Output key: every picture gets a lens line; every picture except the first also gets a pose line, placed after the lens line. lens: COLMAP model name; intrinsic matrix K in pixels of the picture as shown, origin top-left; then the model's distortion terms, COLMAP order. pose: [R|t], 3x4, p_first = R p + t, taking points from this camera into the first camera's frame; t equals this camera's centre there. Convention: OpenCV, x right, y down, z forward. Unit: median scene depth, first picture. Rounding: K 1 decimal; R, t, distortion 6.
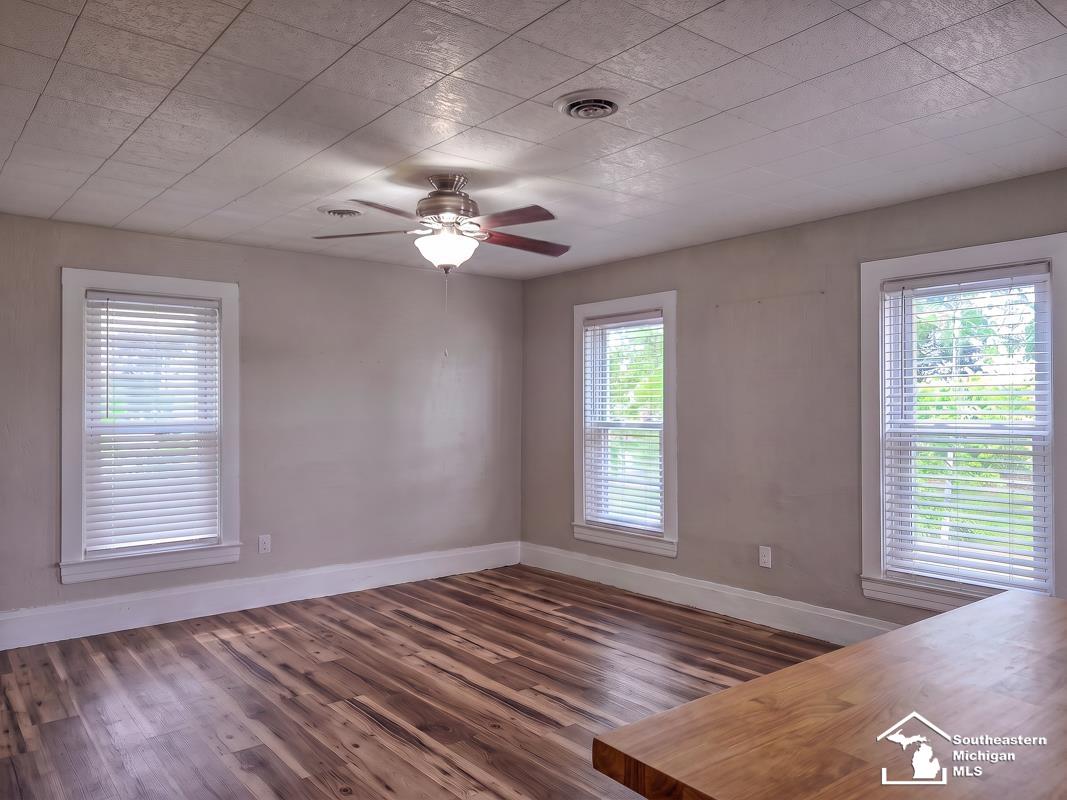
lens RADIAL K [[800.2, 0, 533.5], [0, 800.2, 400.0], [0, 0, 1]] dist [0.005640, 0.003354]
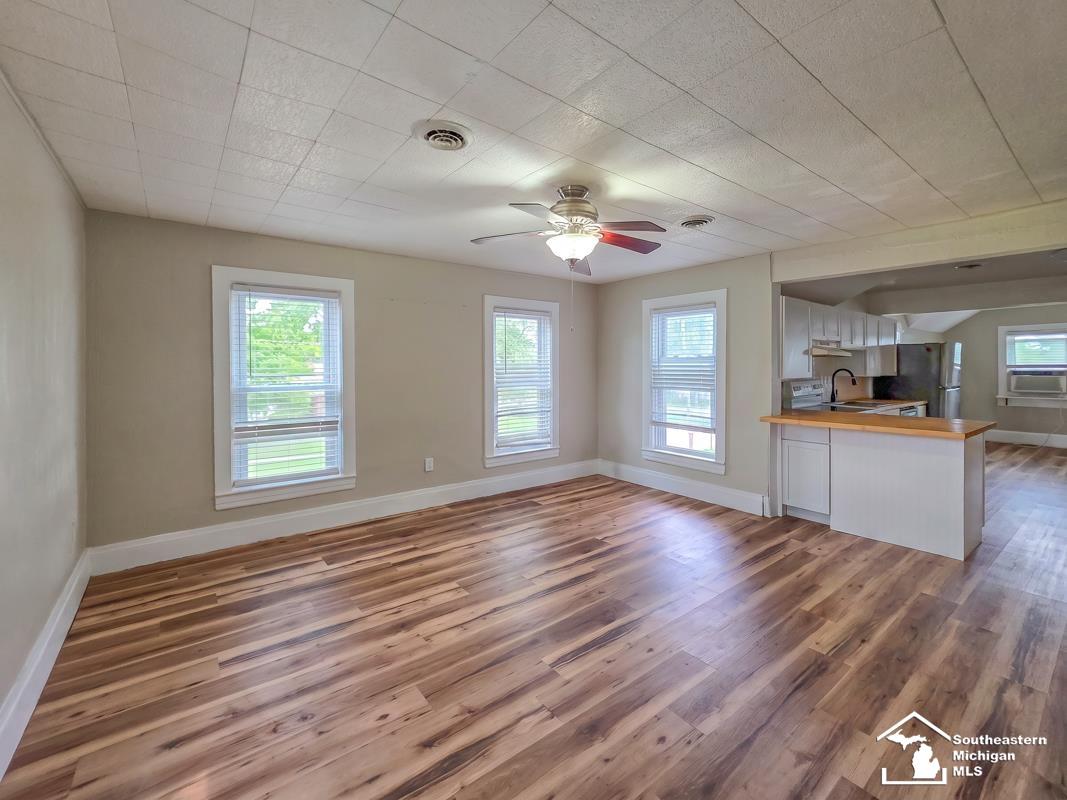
lens RADIAL K [[454.4, 0, 531.9], [0, 454.4, 375.2], [0, 0, 1]] dist [-0.000498, 0.000045]
pose [[0.019737, -0.017472, 0.999653, -0.694739], [-0.005117, 0.999832, 0.017576, 0.000660], [-0.999792, -0.005462, 0.019644, 0.892578]]
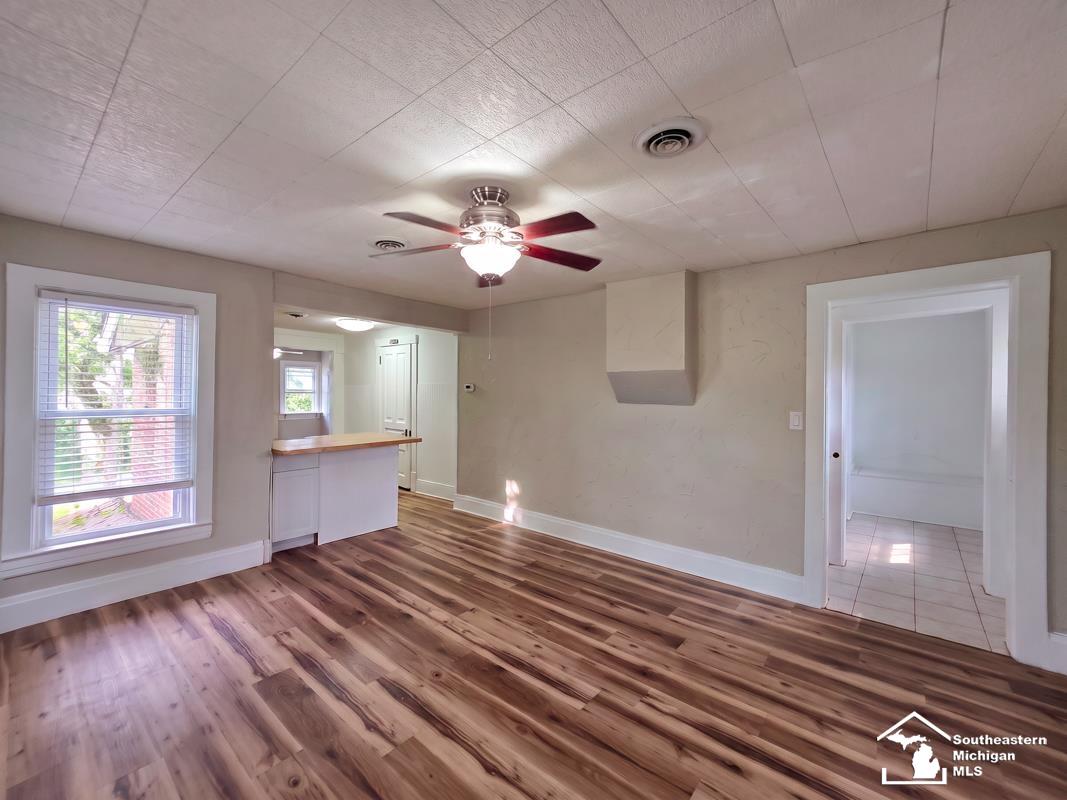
lens RADIAL K [[435.6, 0, 533.5], [0, 435.6, 400.0], [0, 0, 1]] dist [-0.000758, -0.000031]
pose [[-0.982134, -0.009151, -0.187961, -0.050200], [-0.009732, 0.999950, 0.002164, -0.003993], [0.187932, 0.003954, -0.982174, 1.338784]]
